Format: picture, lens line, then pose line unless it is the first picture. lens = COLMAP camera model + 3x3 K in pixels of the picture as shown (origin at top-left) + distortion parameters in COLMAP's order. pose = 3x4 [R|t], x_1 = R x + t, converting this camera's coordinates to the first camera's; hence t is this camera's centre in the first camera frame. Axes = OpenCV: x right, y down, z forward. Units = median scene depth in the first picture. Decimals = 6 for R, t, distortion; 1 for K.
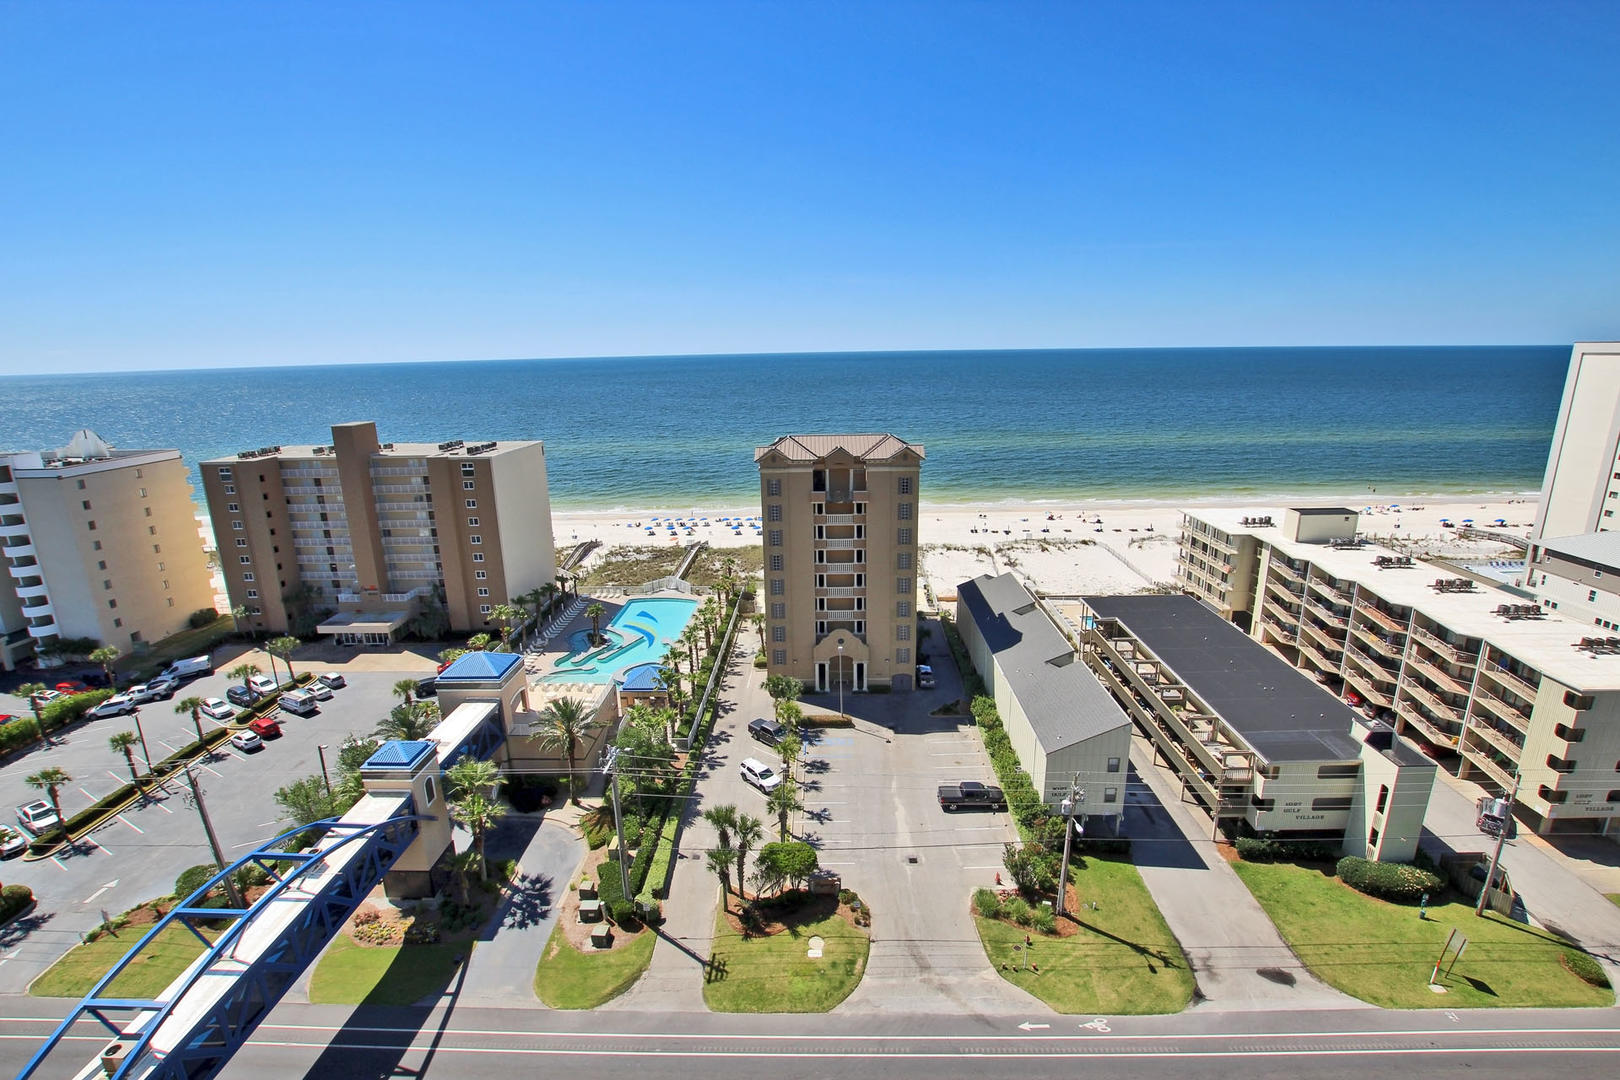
lens RADIAL K [[770.5, 0, 811.0], [0, 770.5, 548.2], [0, 0, 1]] dist [-0.036864, 0.008018]
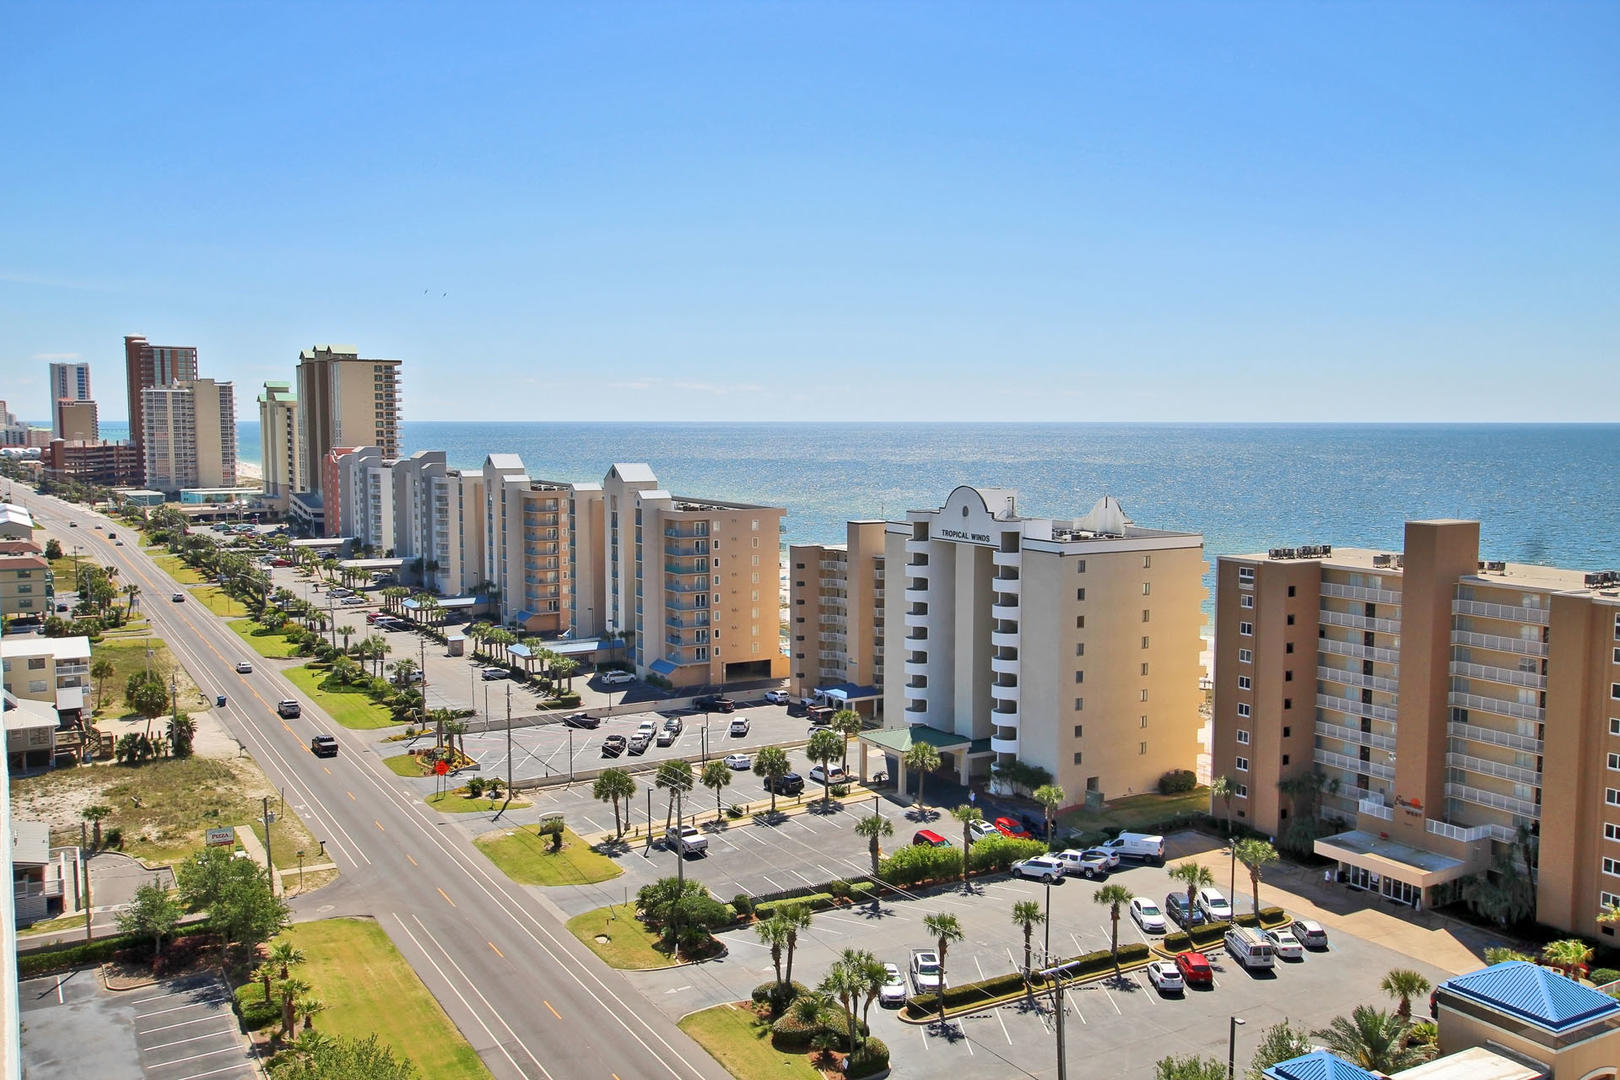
lens RADIAL K [[1503.6, 0, 810.0], [0, 1503.6, 540.0], [0, 0, 1]] dist [-0.001799, 0.002946]
pose [[0.502679, 0.090194, -0.859755, 0.171505], [-0.227477, 0.973293, -0.030896, -0.002345], [0.834007, 0.211105, 0.509771, -0.000085]]
